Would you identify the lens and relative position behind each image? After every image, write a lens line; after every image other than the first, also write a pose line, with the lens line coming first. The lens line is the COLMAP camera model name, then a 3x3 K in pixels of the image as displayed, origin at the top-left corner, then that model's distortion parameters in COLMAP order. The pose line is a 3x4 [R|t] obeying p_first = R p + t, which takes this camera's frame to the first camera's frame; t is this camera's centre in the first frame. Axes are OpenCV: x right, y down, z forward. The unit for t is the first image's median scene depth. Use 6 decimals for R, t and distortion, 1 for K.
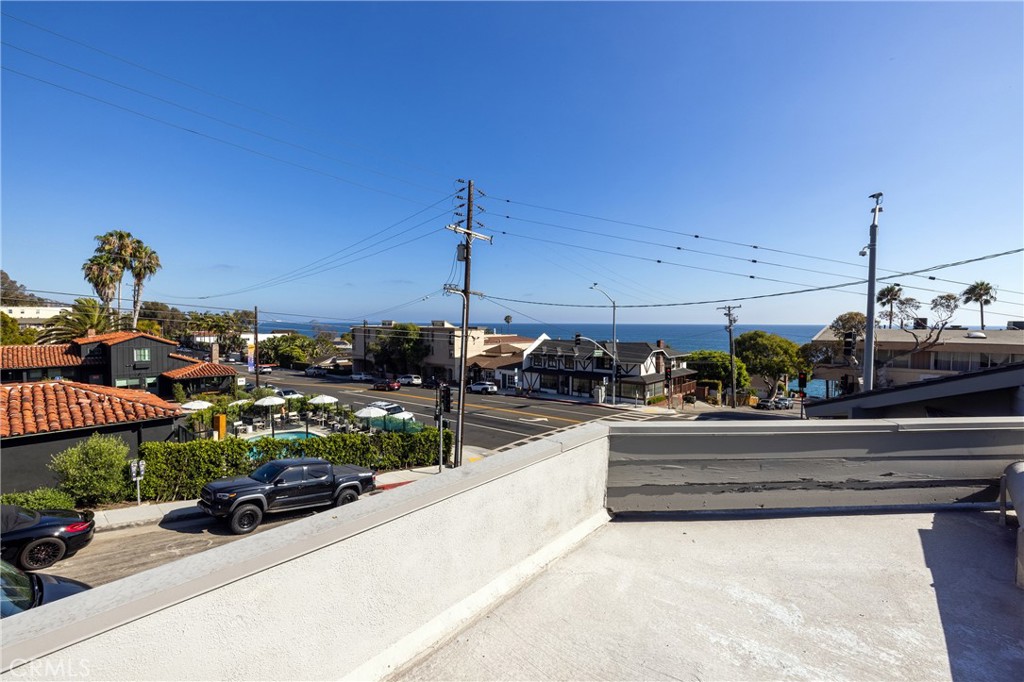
lens RADIAL K [[430.3, 0, 512.0], [0, 430.3, 341.0], [0, 0, 1]] dist [0.000594, 0.000133]
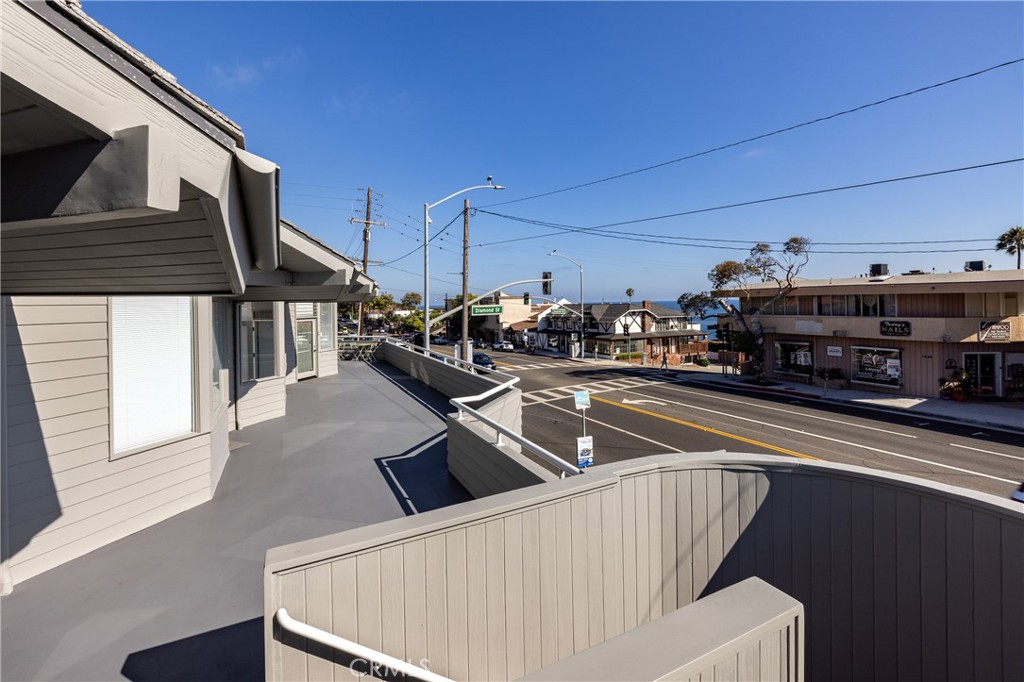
lens RADIAL K [[451.1, 0, 506.5], [0, 451.1, 316.8], [0, 0, 1]] dist [-0.012311, -0.000638]
pose [[0.915750, -0.009472, -0.401636, 0.497787], [0.004901, 0.999911, -0.012405, 0.051511], [0.401718, 0.009392, 0.915715, -0.126755]]
